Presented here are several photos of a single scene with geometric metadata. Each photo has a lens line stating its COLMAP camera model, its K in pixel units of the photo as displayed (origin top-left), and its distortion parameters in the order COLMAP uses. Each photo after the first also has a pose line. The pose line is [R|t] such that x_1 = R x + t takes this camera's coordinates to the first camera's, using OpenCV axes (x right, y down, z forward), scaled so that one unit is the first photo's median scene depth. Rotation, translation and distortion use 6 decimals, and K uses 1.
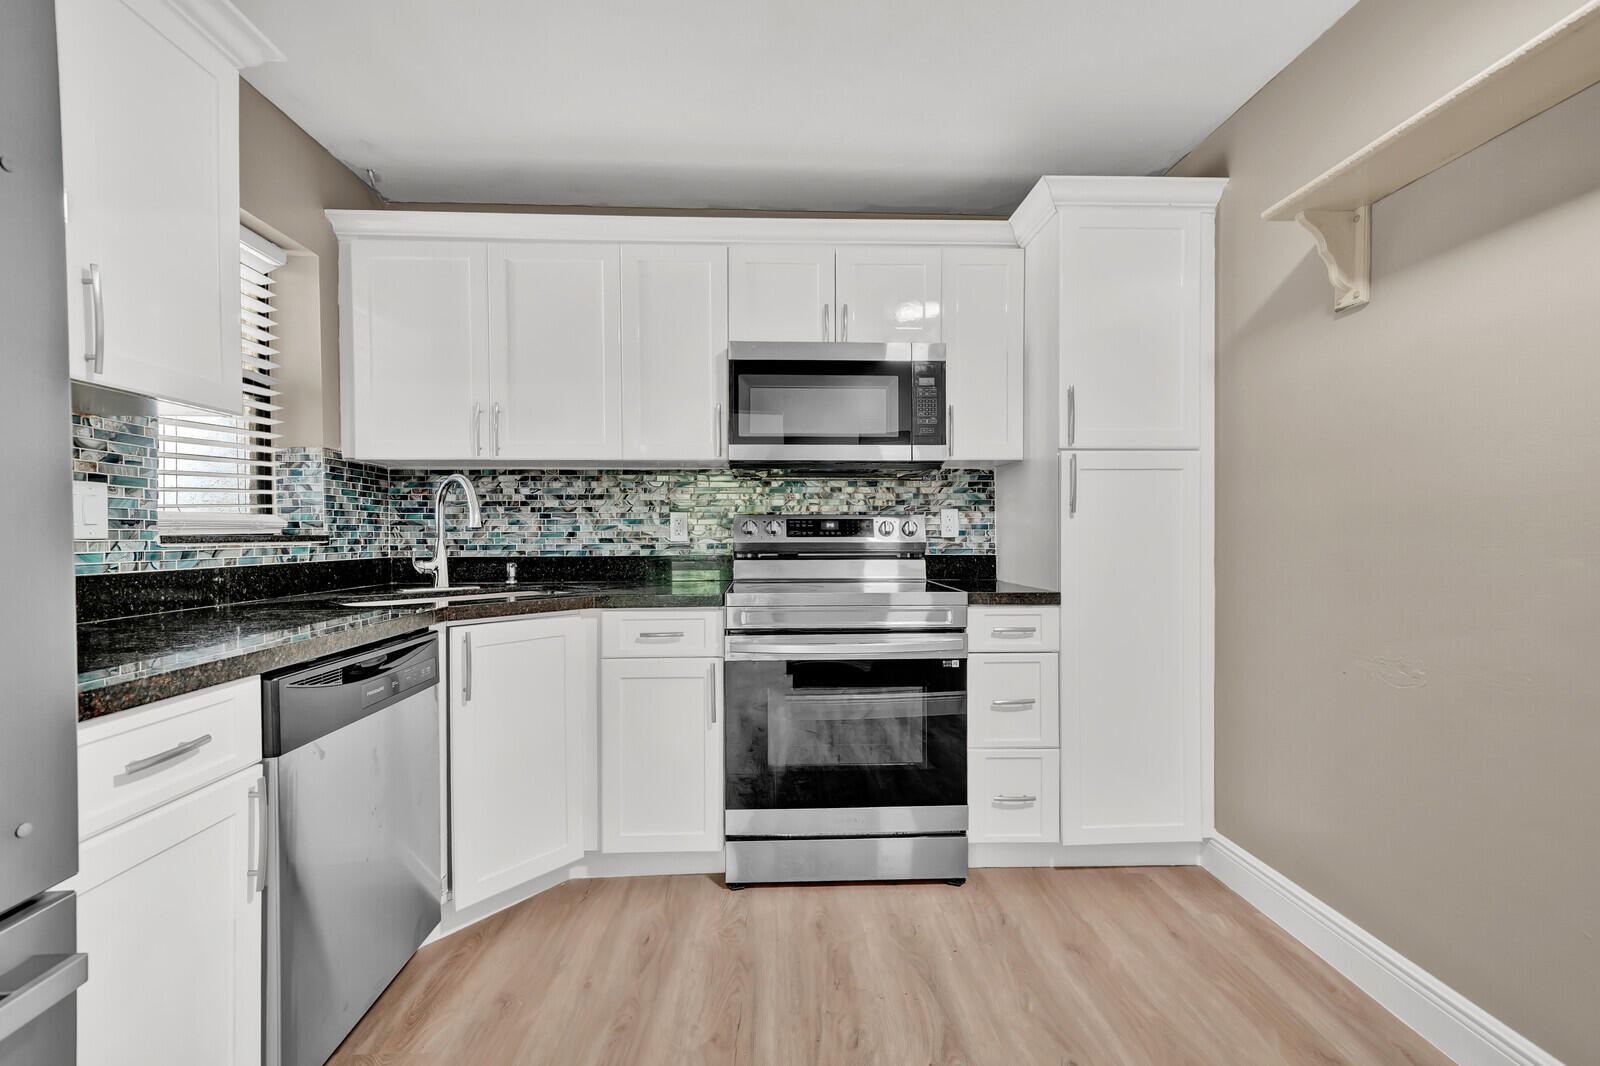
lens RADIAL K [[688.8, 0, 798.3], [0, 688.8, 533.1], [0, 0, 1]] dist [0.000020, -0.000115]
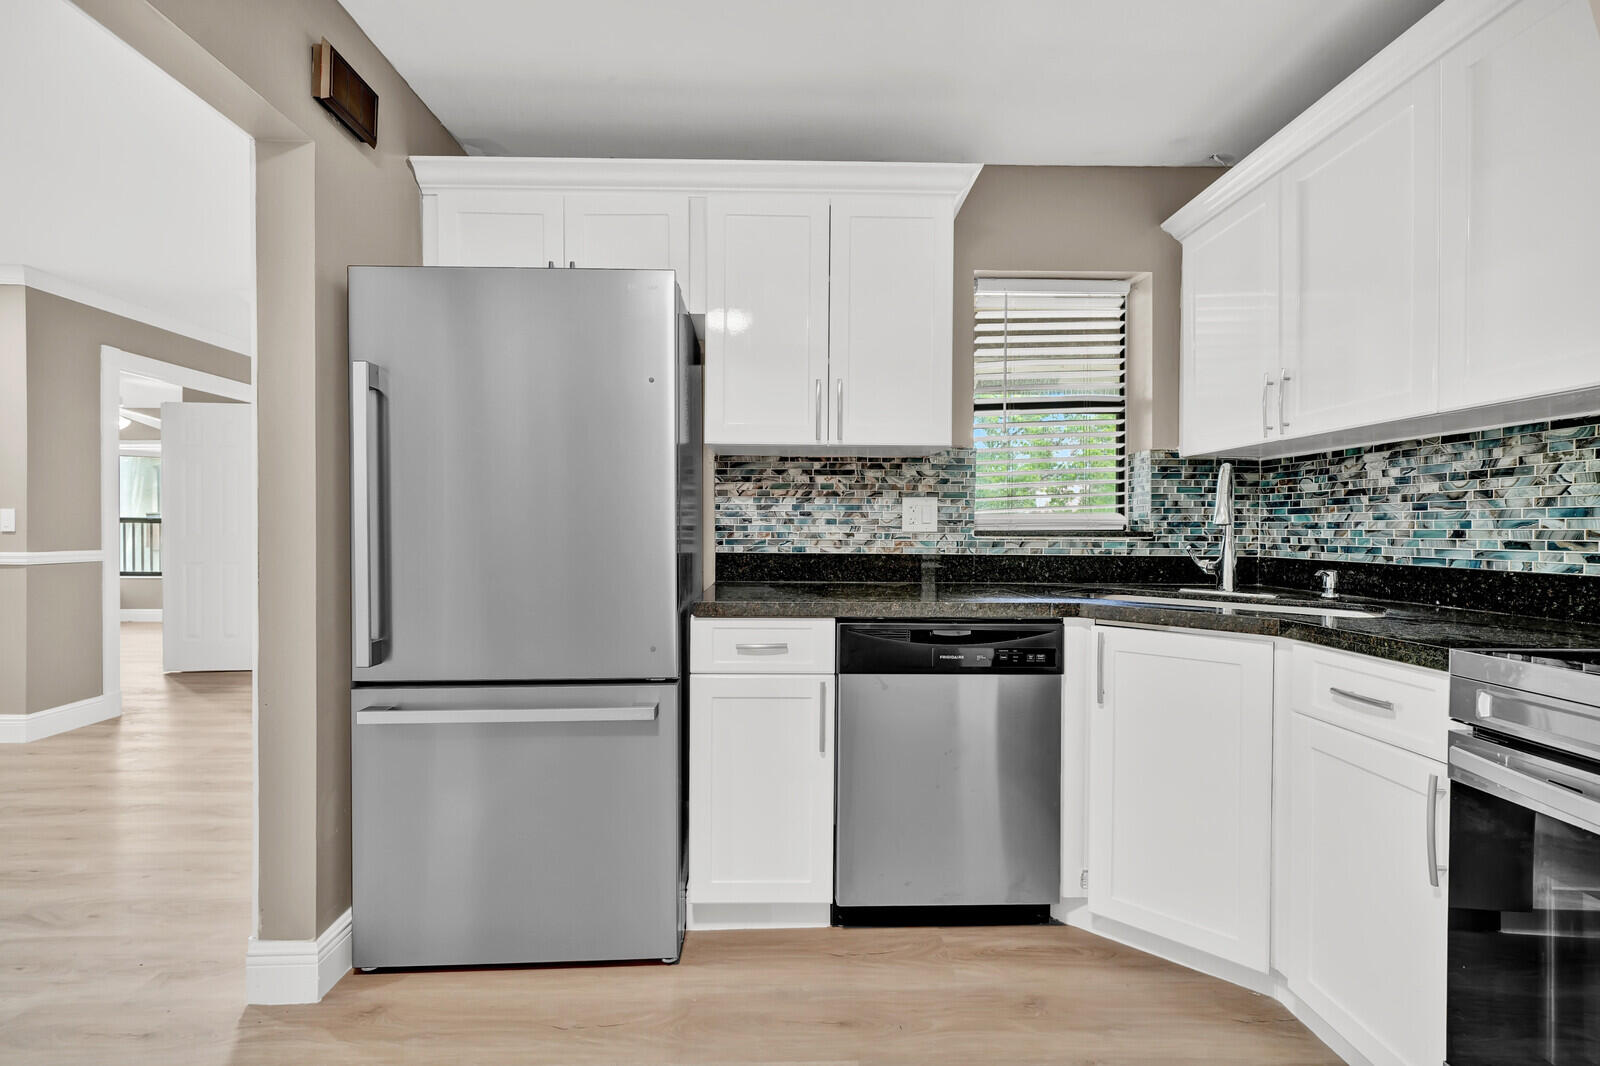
lens RADIAL K [[688.8, 0, 796.9], [0, 688.8, 532.7], [0, 0, 1]] dist [0.000020, -0.000115]
pose [[-0.033414, 0.010906, -0.999382, 0.369409], [-0.004753, 0.999927, 0.011071, -0.004035], [0.999430, 0.005120, -0.033360, 0.446350]]
